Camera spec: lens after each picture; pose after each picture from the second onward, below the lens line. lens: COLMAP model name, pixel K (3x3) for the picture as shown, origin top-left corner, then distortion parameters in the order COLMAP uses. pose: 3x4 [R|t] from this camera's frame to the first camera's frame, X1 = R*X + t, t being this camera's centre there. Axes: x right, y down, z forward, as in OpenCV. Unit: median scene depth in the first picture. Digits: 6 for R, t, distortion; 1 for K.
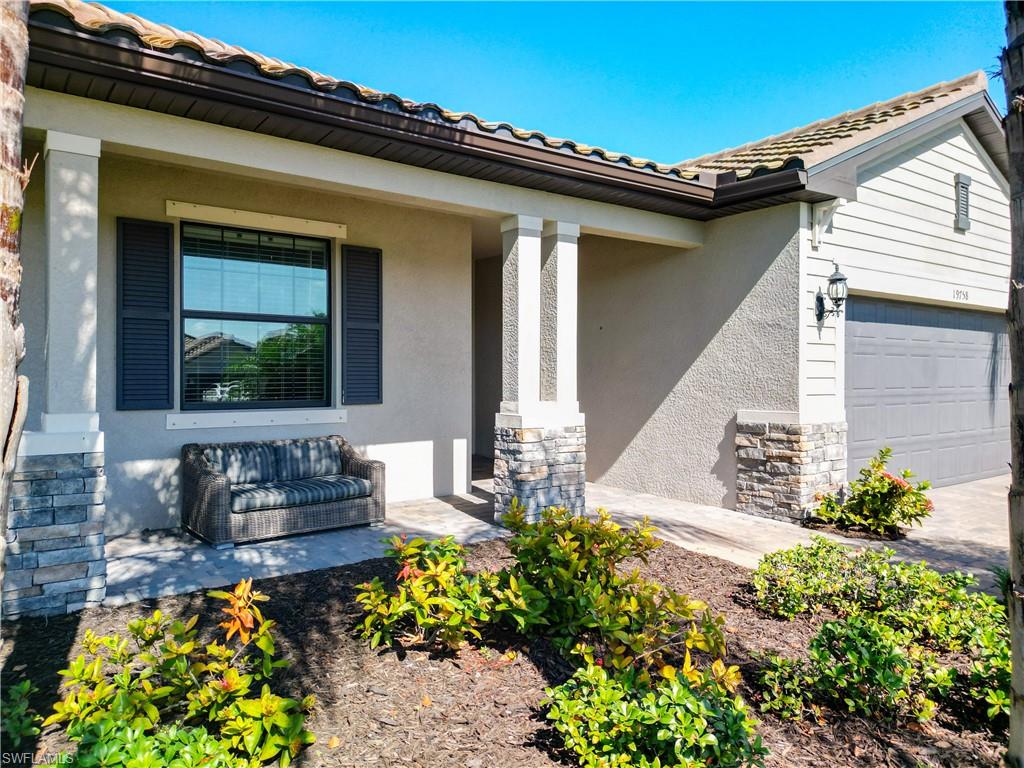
lens RADIAL K [[726.4, 0, 512.0], [0, 726.4, 384.0], [0, 0, 1]] dist [0.076905, -0.127913]
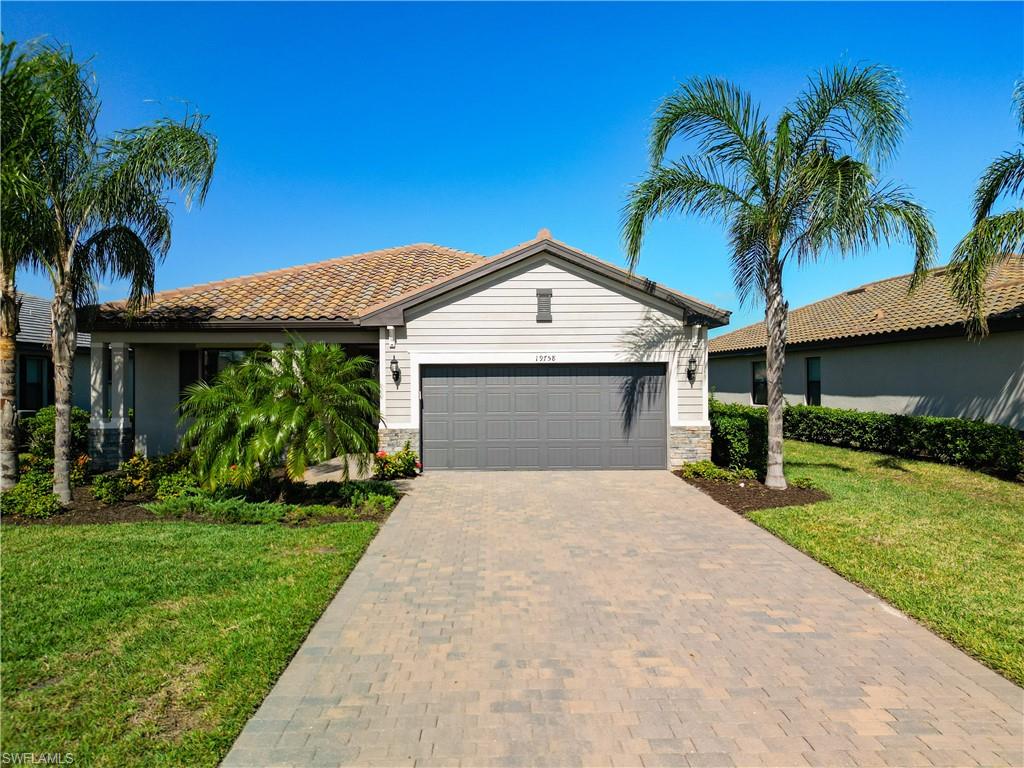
lens RADIAL K [[726.4, 0, 512.0], [0, 726.4, 384.0], [0, 0, 1]] dist [0.076905, -0.127913]
pose [[0.813519, -0.016630, -0.581301, 1.764736], [-0.001783, 0.999515, -0.031090, -0.010924], [0.581536, 0.026329, 0.813095, -0.483130]]
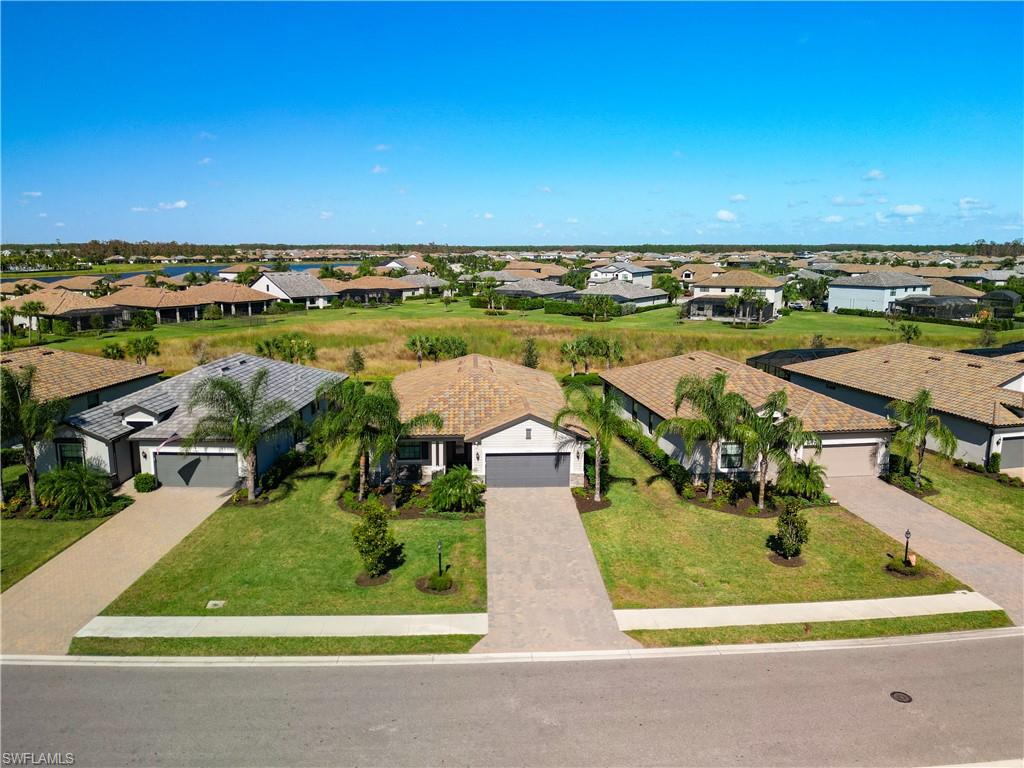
lens RADIAL K [[726.4, 0, 512.0], [0, 726.4, 384.0], [0, 0, 1]] dist [0.076905, -0.127913]
pose [[0.822917, 0.084865, -0.561788, 3.816795], [-0.004681, 0.989761, 0.142659, -1.517224], [0.568142, -0.114766, 0.814888, -3.597318]]
